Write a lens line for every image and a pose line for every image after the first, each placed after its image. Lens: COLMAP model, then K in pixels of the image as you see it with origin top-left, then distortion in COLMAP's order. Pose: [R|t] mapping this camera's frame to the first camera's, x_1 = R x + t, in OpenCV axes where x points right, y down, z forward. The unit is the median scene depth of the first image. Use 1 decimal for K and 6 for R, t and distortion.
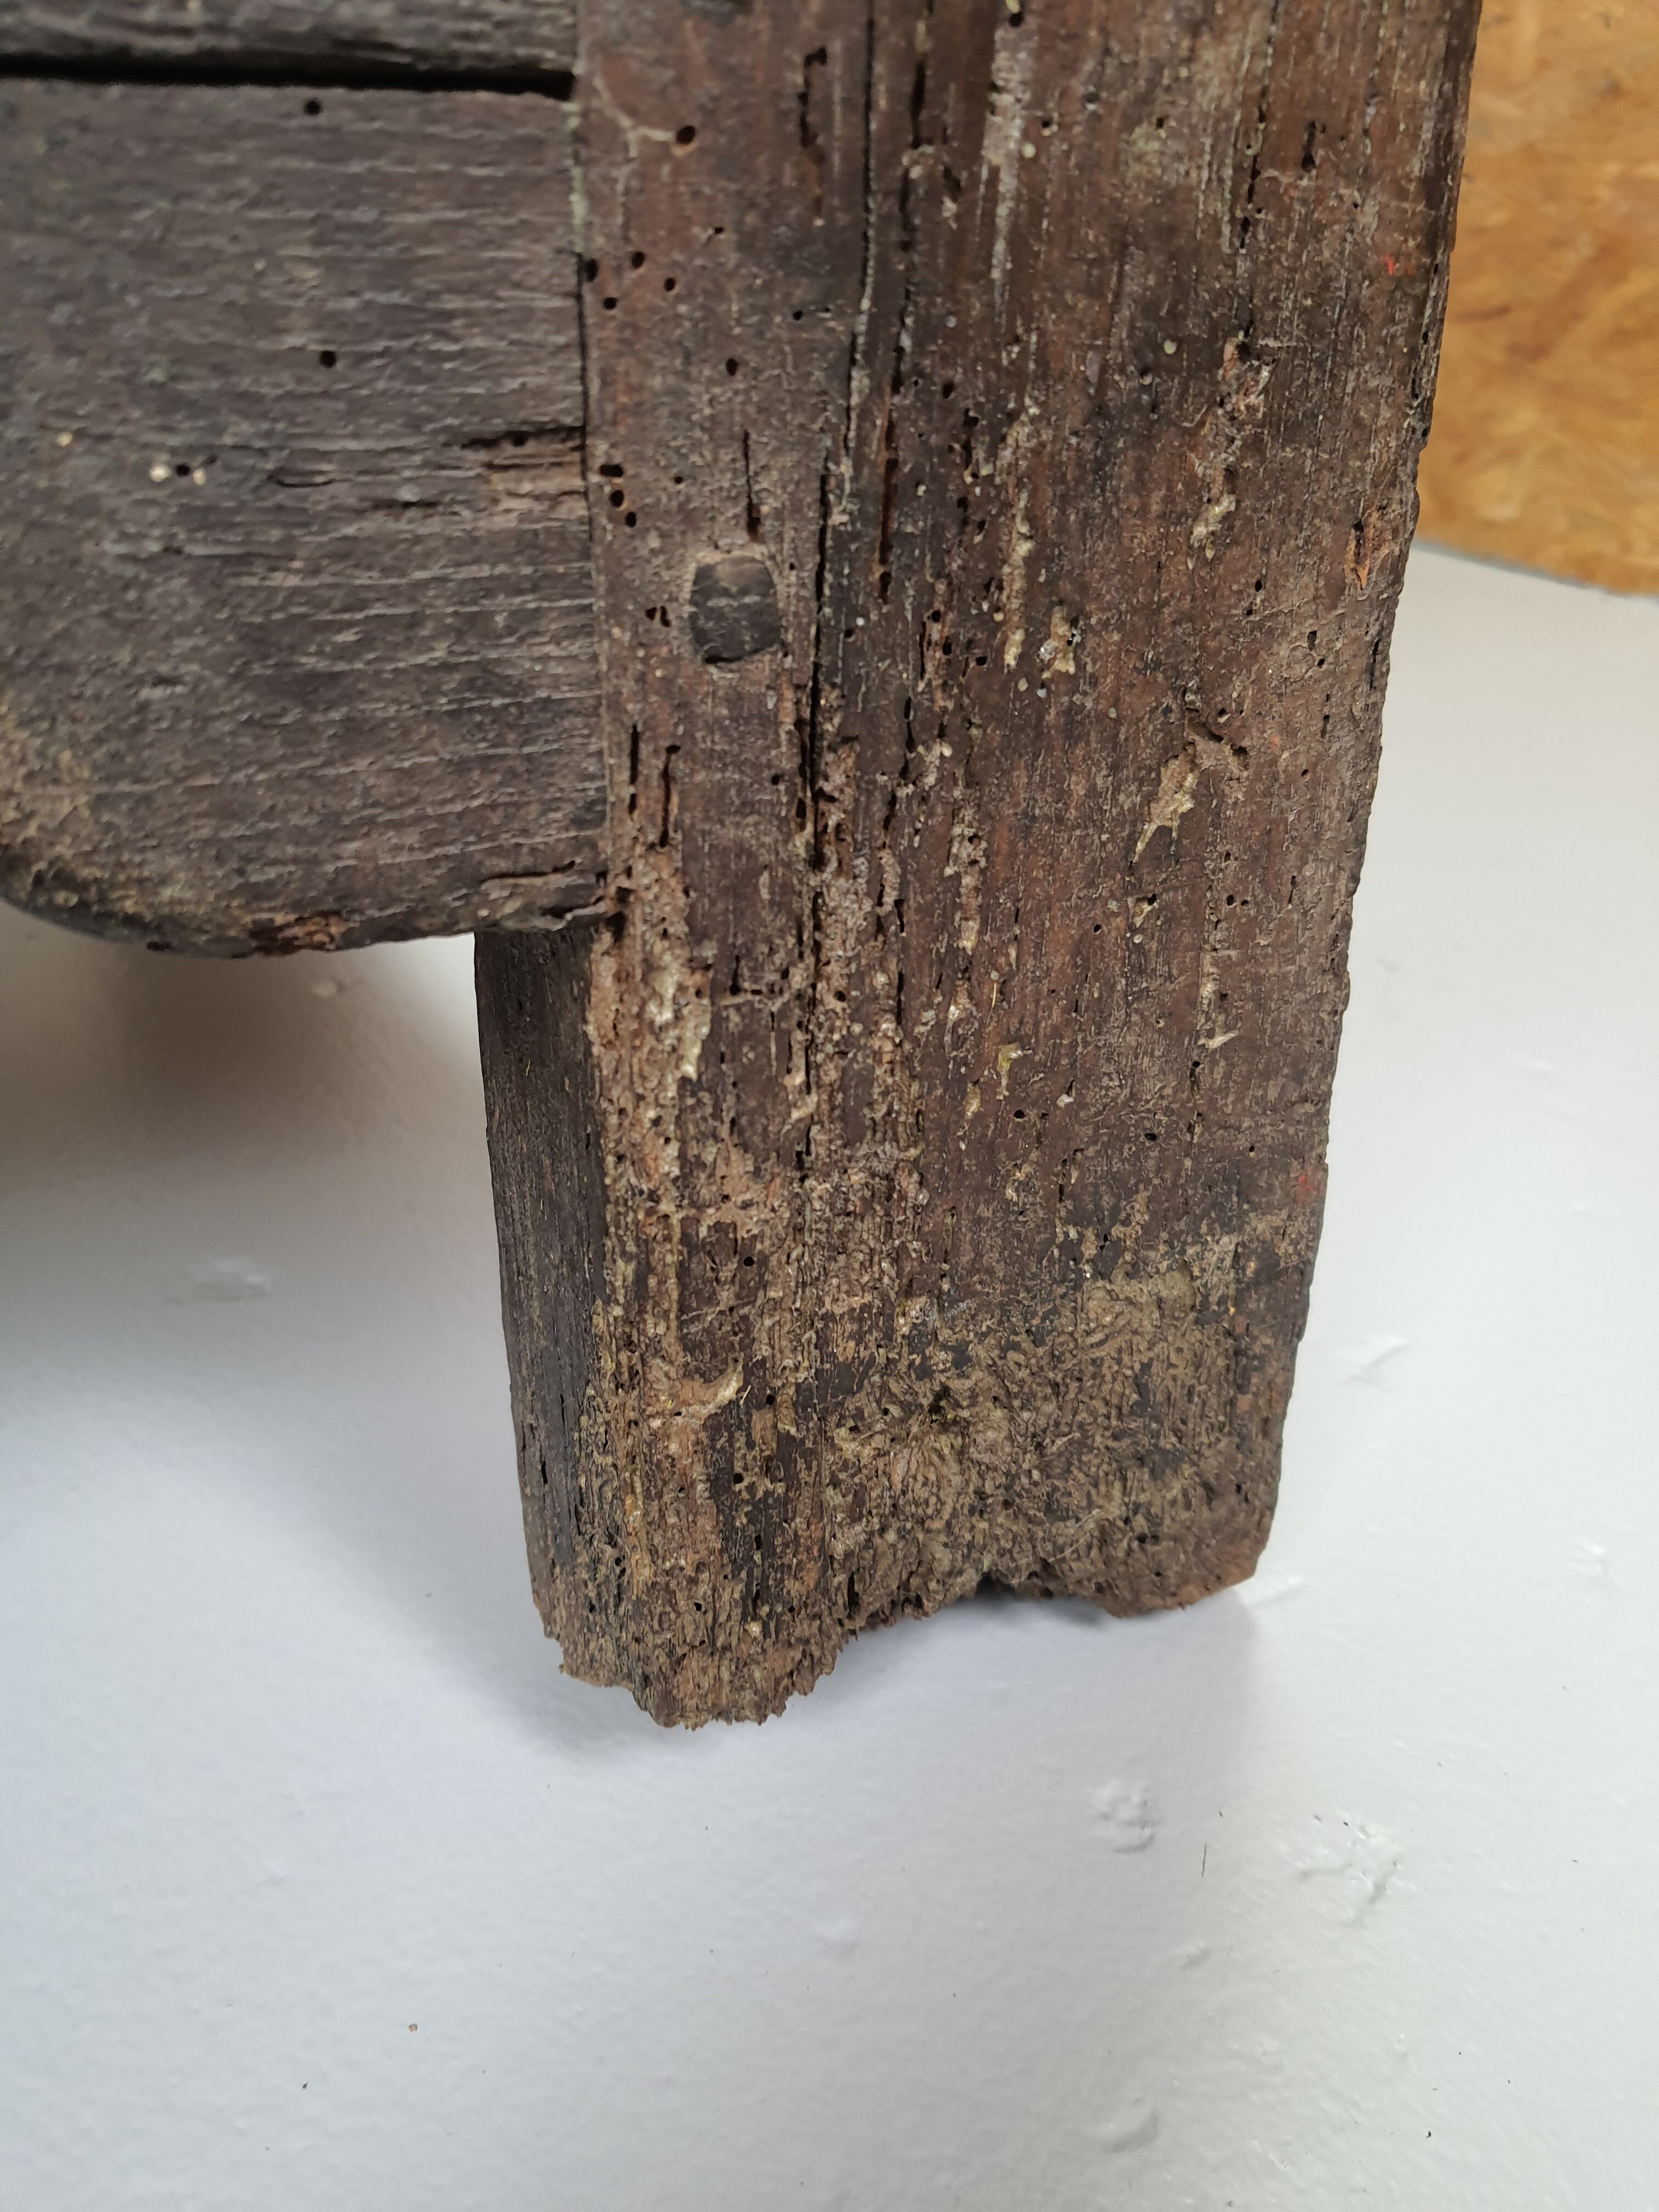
lens RADIAL K [[1739.0, 0, 821.8], [0, 1739.0, 1111.3], [0, 0, 1]] dist [0.052525, -0.109076]
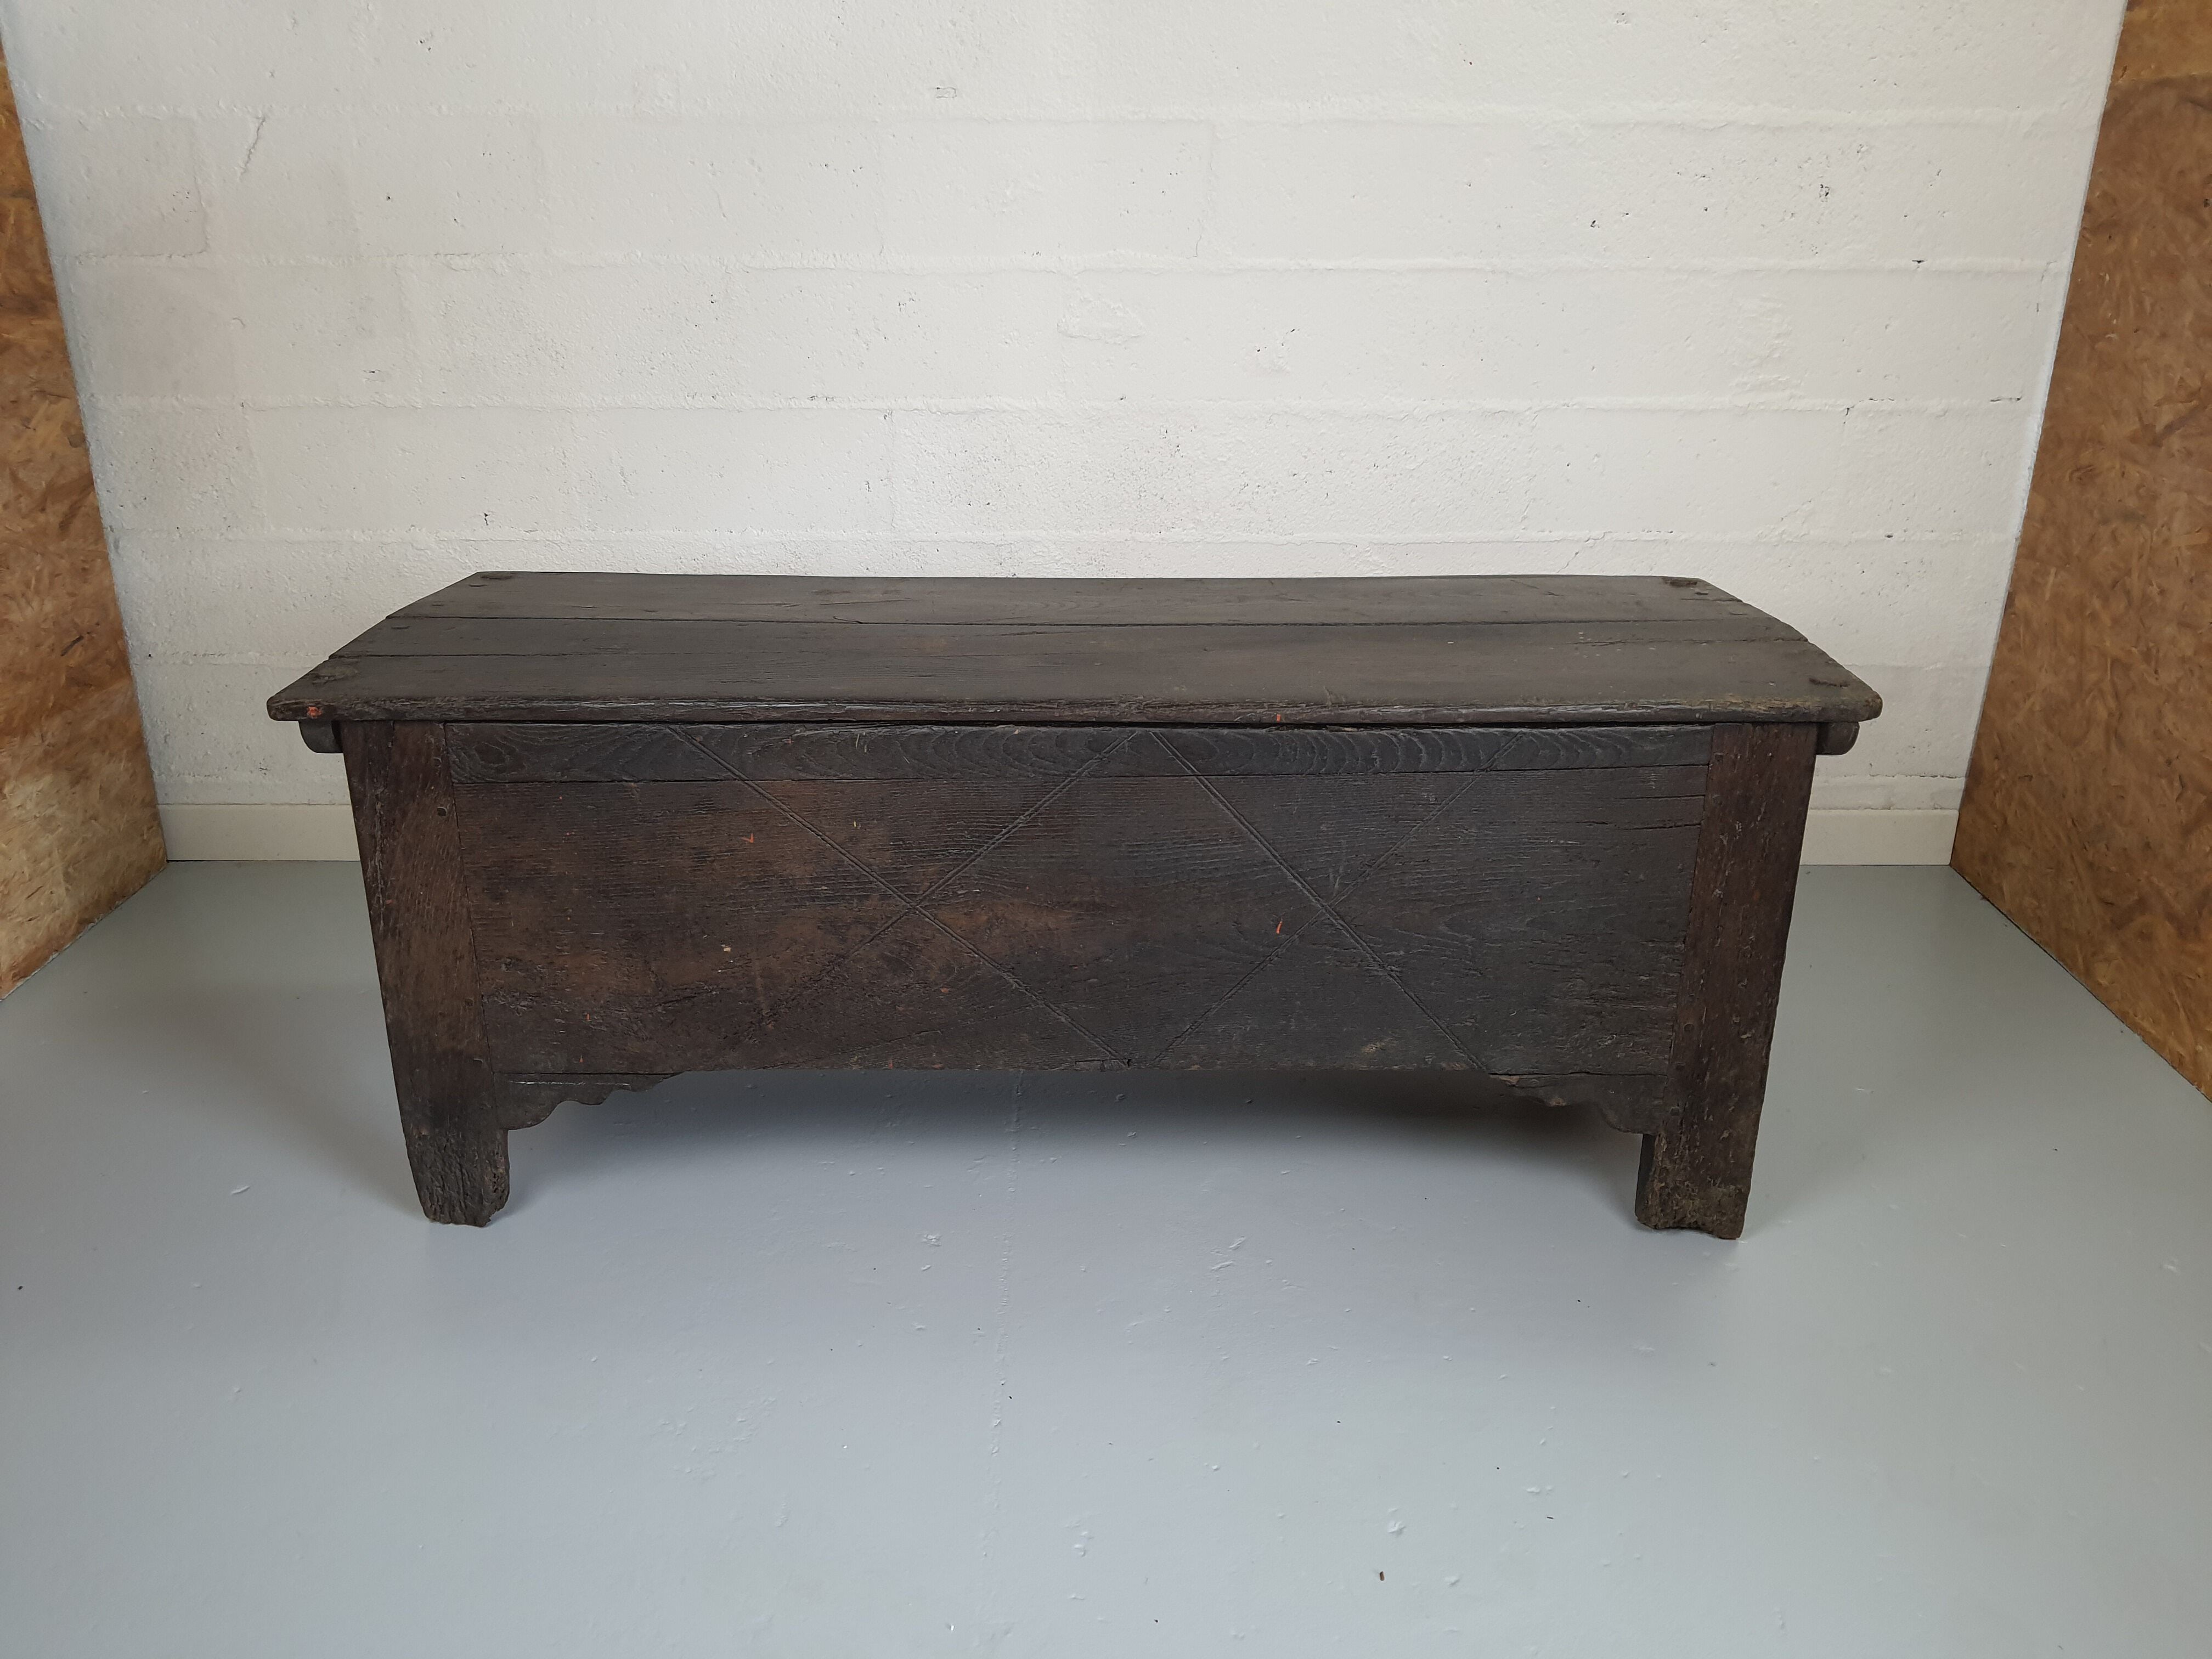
lens RADIAL K [[1739.0, 0, 1095.8], [0, 1739.0, 837.4], [0, 0, 1]] dist [0.052525, -0.109076]
pose [[0.864722, 0.173318, -0.471399, 1.372204], [-0.222814, 0.973537, -0.050786, -0.483217], [0.450122, 0.148950, 0.880457, -8.632933]]
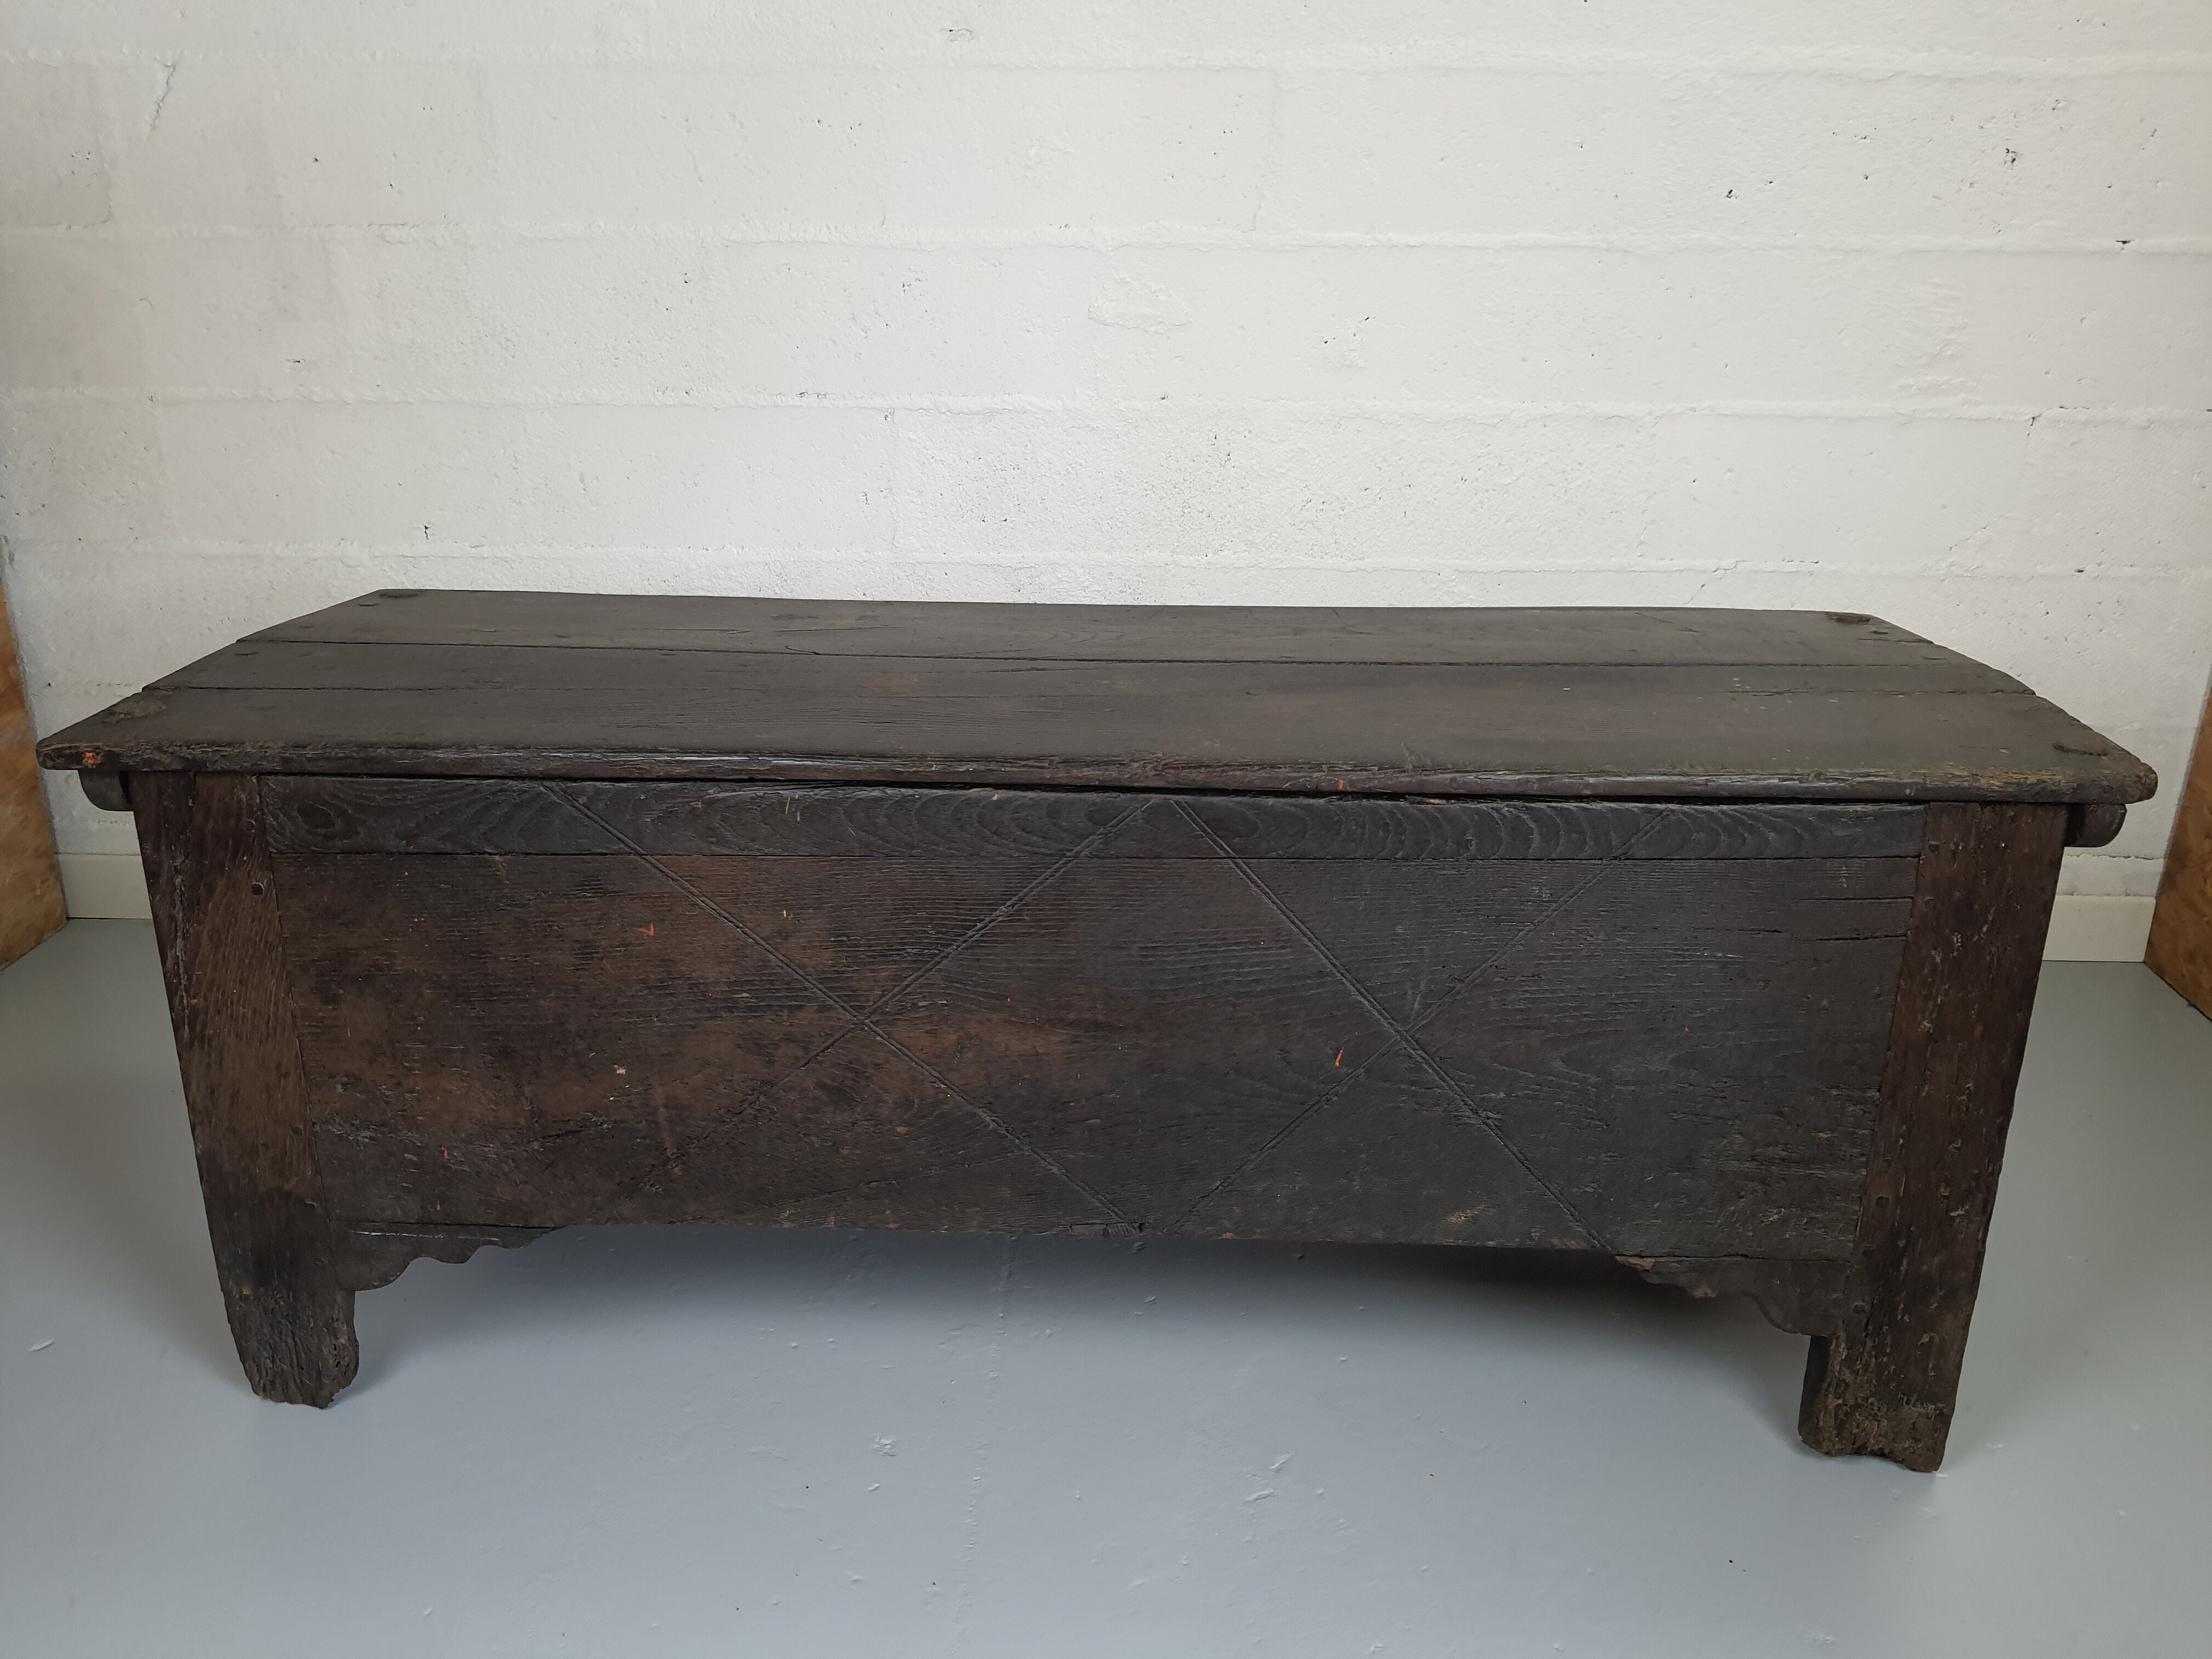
lens RADIAL K [[1739.0, 0, 1092.7], [0, 1739.0, 838.0], [0, 0, 1]] dist [0.052525, -0.109076]
pose [[0.842176, 0.176403, -0.509530, 0.594152], [-0.242148, 0.968054, -0.065087, -0.839632], [0.481771, 0.178196, 0.857988, -6.809411]]
